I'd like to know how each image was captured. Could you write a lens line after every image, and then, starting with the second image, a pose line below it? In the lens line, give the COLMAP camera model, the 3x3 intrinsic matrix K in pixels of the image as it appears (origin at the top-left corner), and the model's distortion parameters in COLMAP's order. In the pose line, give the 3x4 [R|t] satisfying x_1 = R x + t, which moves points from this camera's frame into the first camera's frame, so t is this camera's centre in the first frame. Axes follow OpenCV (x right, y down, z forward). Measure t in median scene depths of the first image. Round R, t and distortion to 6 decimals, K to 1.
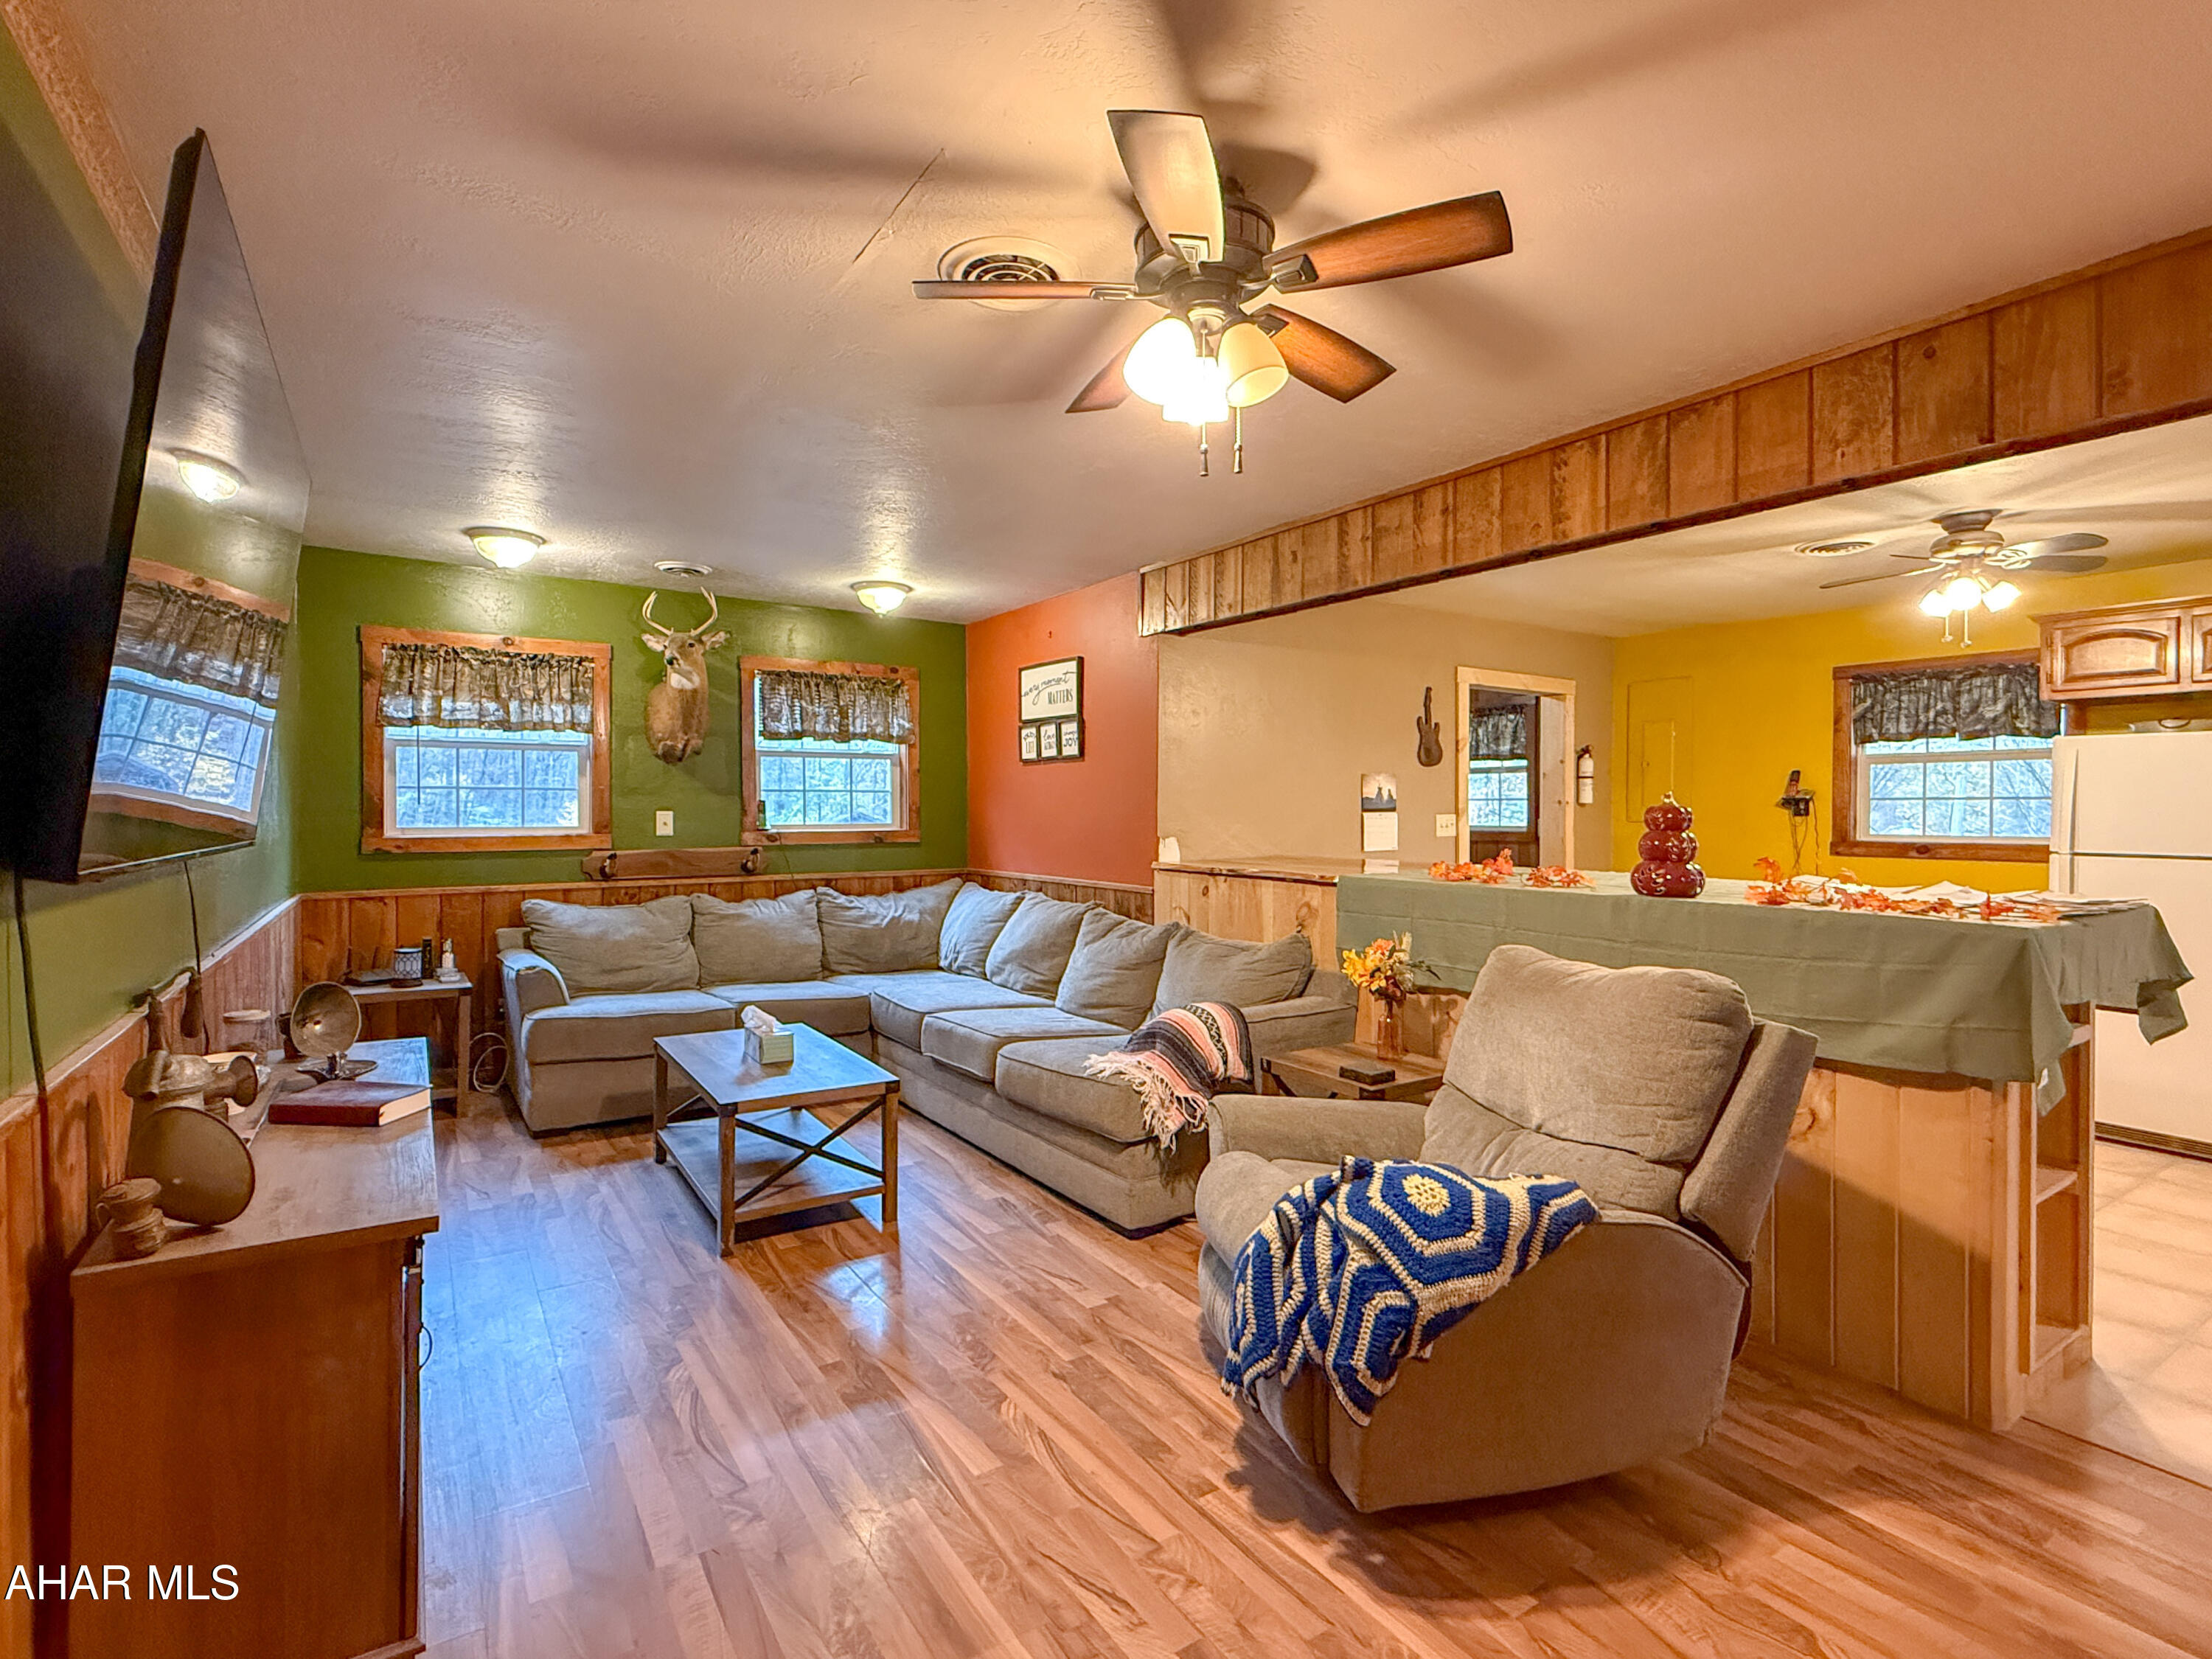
lens RADIAL K [[1047.8, 0, 1101.2], [0, 1047.8, 833.3], [0, 0, 1]] dist [0.013231, -0.000346]
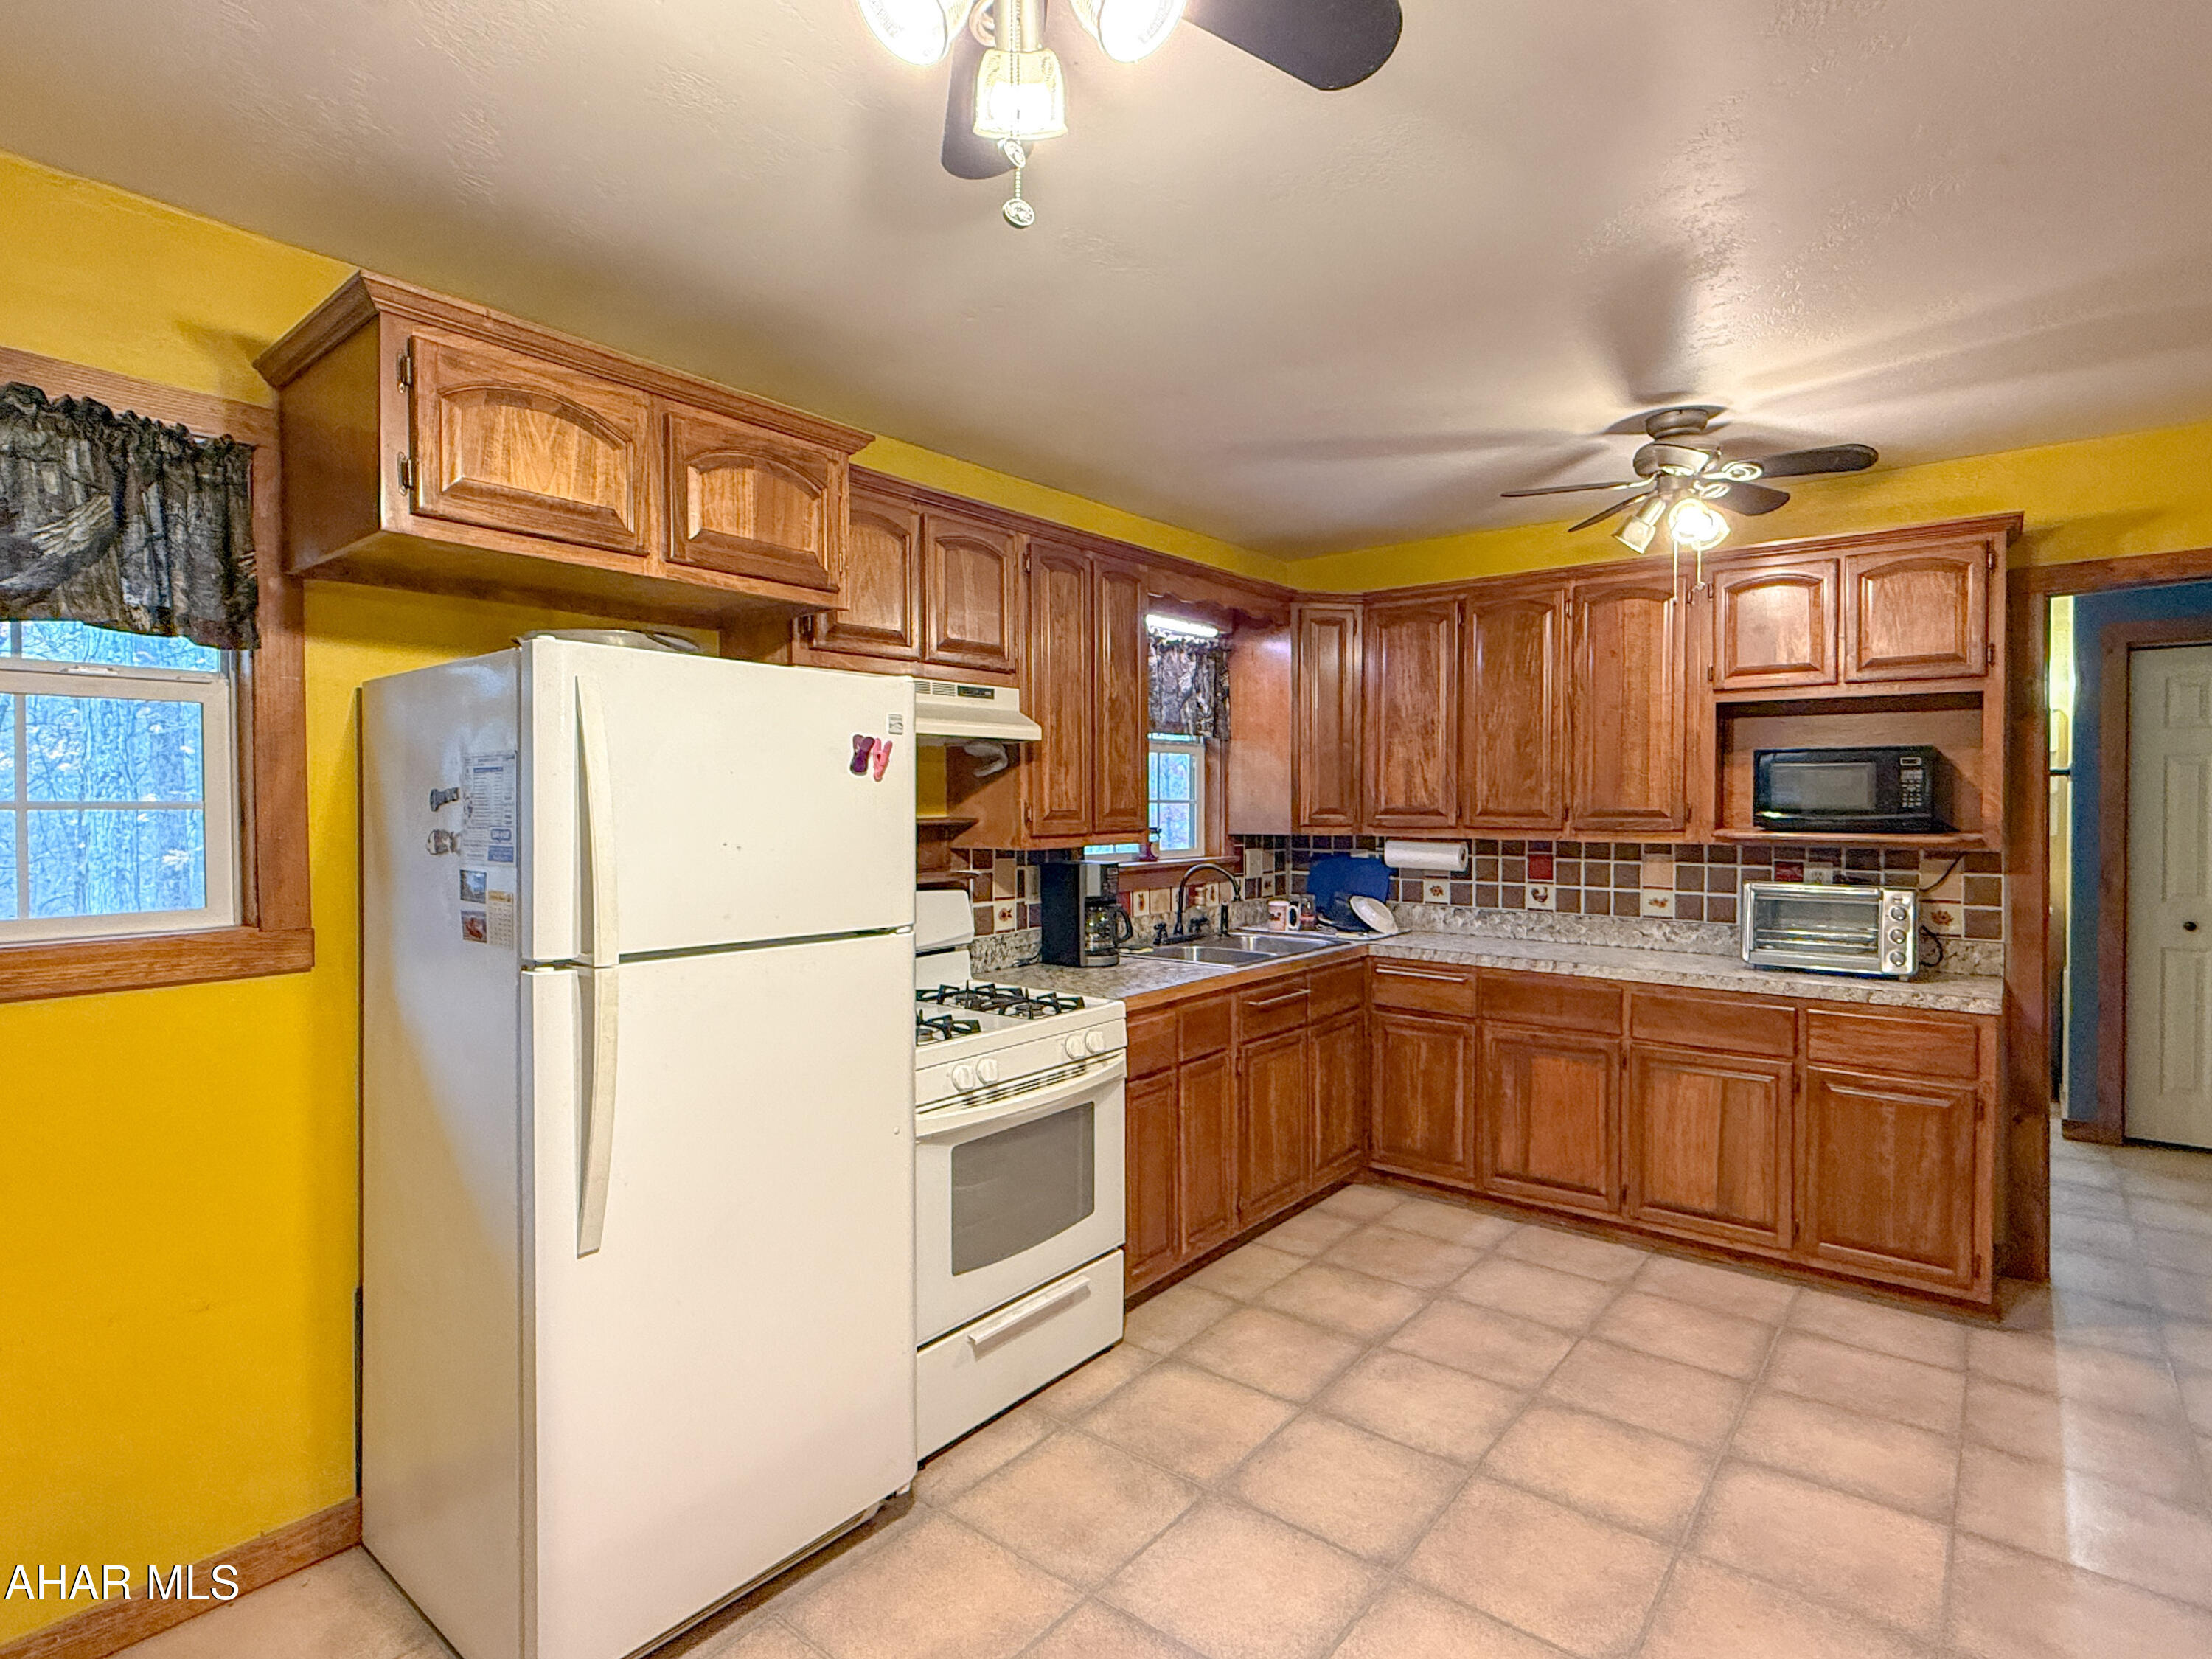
lens RADIAL K [[1135.9, 0, 1076.9], [0, 1135.9, 819.0], [0, 0, 1]] dist [-0.000493, 0.000157]
pose [[-0.290724, -0.013681, 0.956709, 0.418868], [0.024456, 0.999465, 0.021724, -0.029615], [-0.956494, 0.029713, -0.290234, 0.806038]]
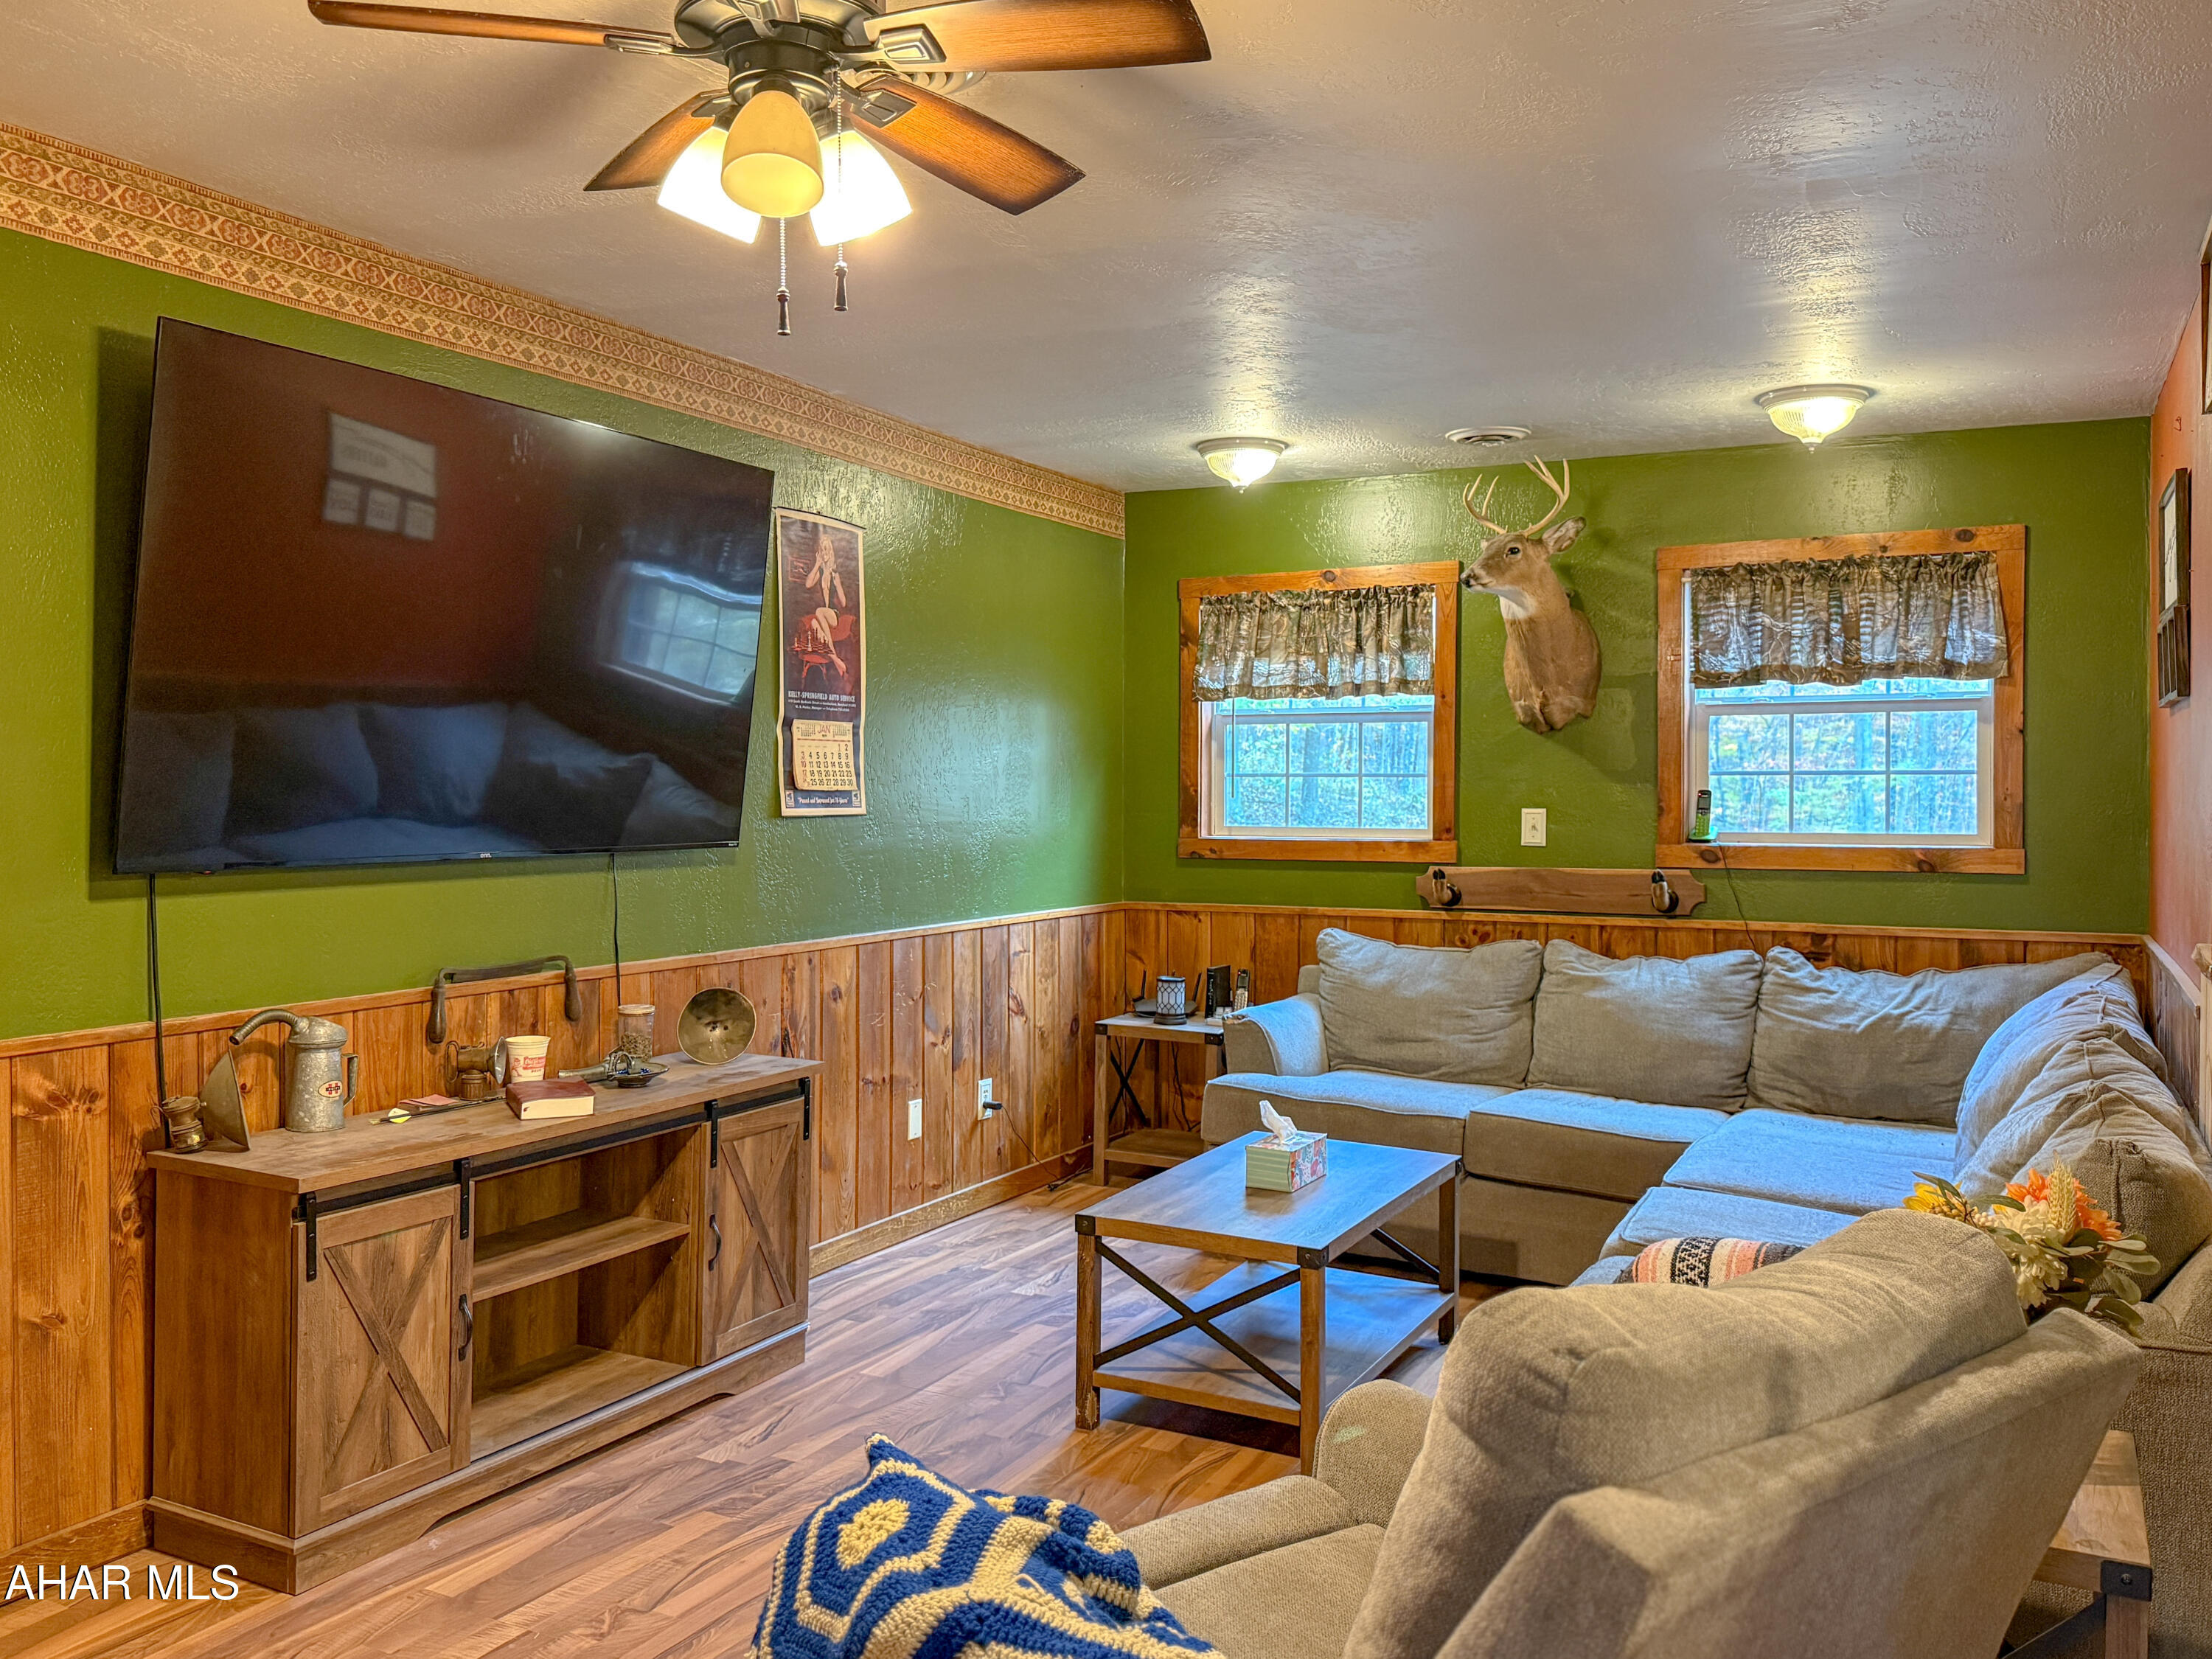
lens RADIAL K [[1803.6, 0, 1057.8], [0, 1803.6, 809.2], [0, 0, 1]] dist [0.068611, -0.115059]
pose [[0.474528, 0.011685, -0.880163, 0.440714], [-0.021498, 0.999767, 0.001683, -0.016606], [0.879978, 0.018123, 0.474669, 0.227297]]
